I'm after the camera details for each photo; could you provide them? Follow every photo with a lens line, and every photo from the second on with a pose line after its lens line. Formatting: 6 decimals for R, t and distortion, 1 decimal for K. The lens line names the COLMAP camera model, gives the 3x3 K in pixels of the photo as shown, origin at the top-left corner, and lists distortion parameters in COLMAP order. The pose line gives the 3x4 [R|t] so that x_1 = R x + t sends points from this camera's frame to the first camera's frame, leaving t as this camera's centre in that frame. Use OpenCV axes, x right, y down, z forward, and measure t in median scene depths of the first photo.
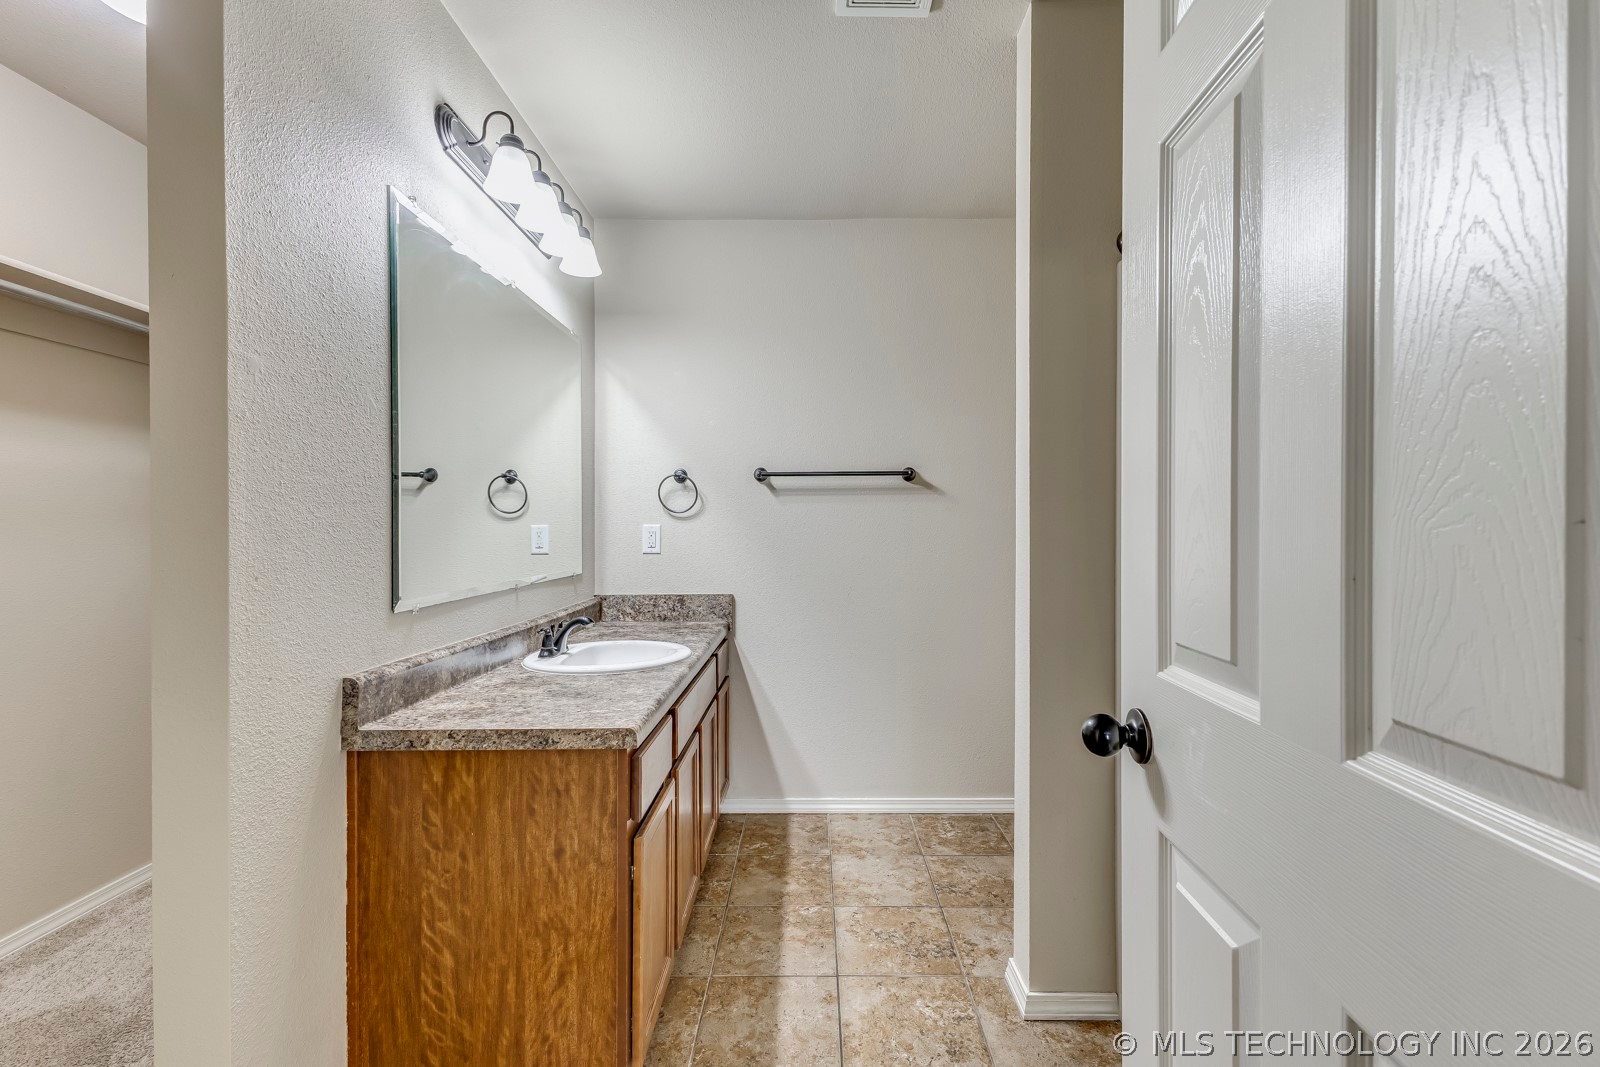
lens RADIAL K [[685.8, 0, 806.9], [0, 685.8, 528.4], [0, 0, 1]] dist [0.006254, -0.000173]
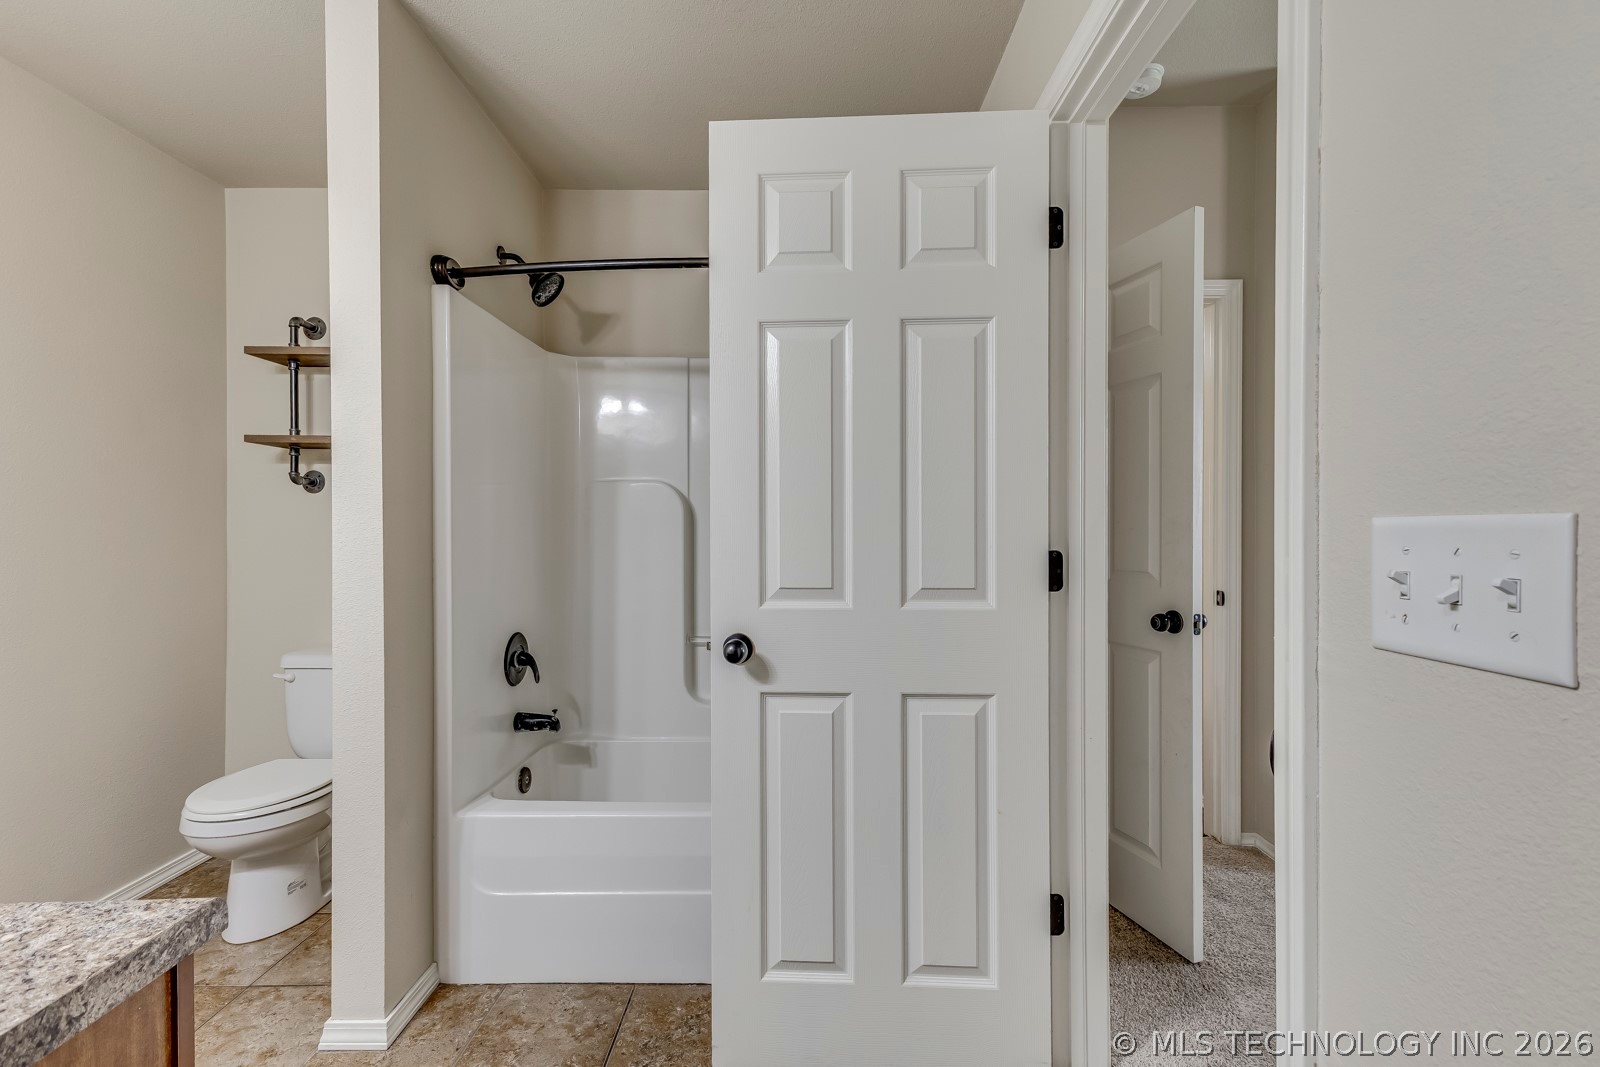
lens RADIAL K [[705.1, 0, 793.8], [0, 705.1, 529.3], [0, 0, 1]] dist [0.009165, 0.000080]
pose [[0.009708, -0.002644, 0.999949, -0.822147], [0.007517, 0.999968, 0.002572, -0.002726], [-0.999925, 0.007491, 0.009727, 0.528972]]
